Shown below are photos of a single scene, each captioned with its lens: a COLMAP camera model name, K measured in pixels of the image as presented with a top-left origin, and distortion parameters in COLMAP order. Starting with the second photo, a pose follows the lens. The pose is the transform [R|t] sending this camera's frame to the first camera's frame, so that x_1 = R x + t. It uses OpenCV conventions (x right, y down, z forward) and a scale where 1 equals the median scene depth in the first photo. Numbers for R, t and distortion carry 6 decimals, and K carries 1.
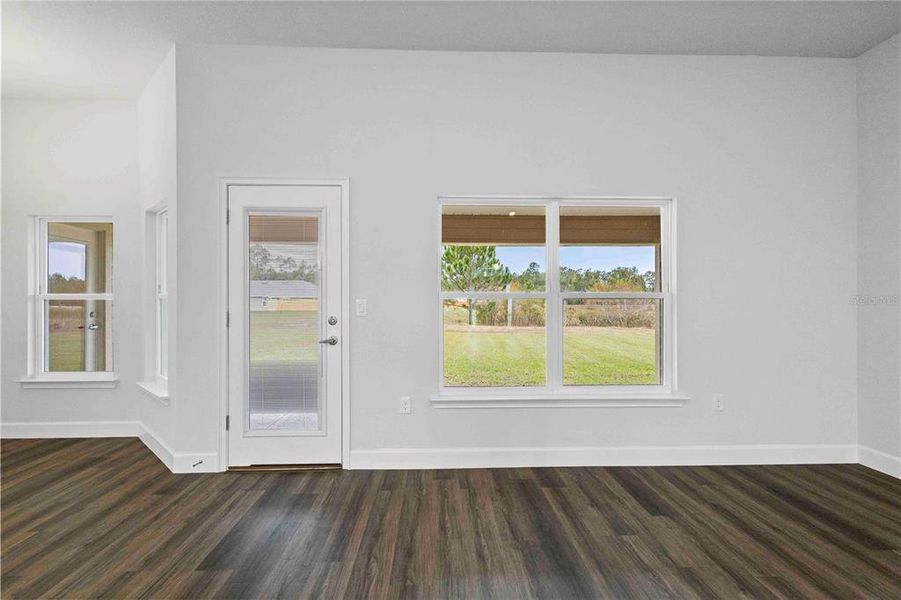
lens RADIAL K [[414.9, 0, 451.9], [0, 414.9, 301.2], [0, 0, 1]] dist [0.005195, -0.002662]
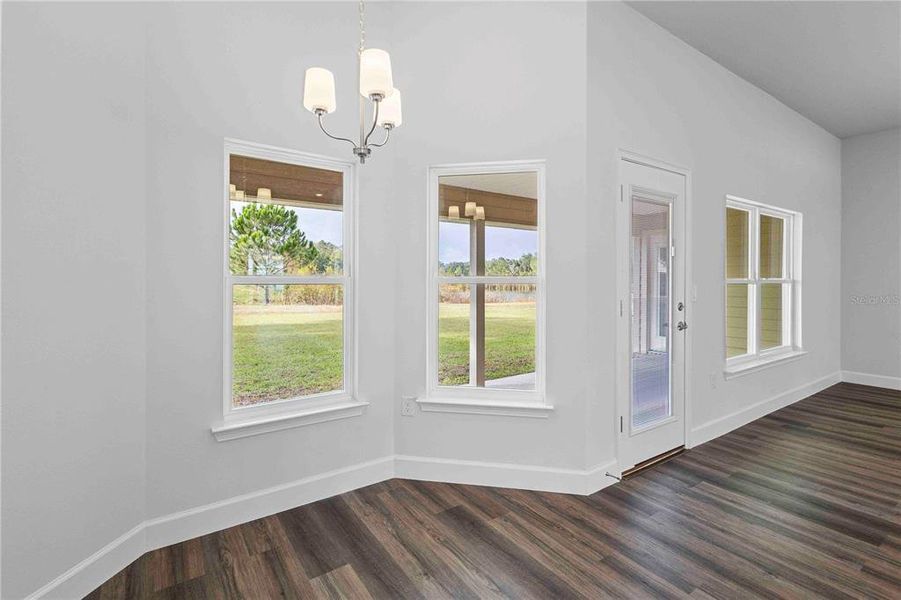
lens RADIAL K [[414.9, 0, 478.6], [0, 414.9, 285.8], [0, 0, 1]] dist [0.005195, -0.002662]
pose [[0.845621, -0.003893, 0.533769, -1.223810], [-0.005686, 0.999851, 0.016301, -0.014282], [-0.533753, -0.016819, 0.845473, 0.401240]]
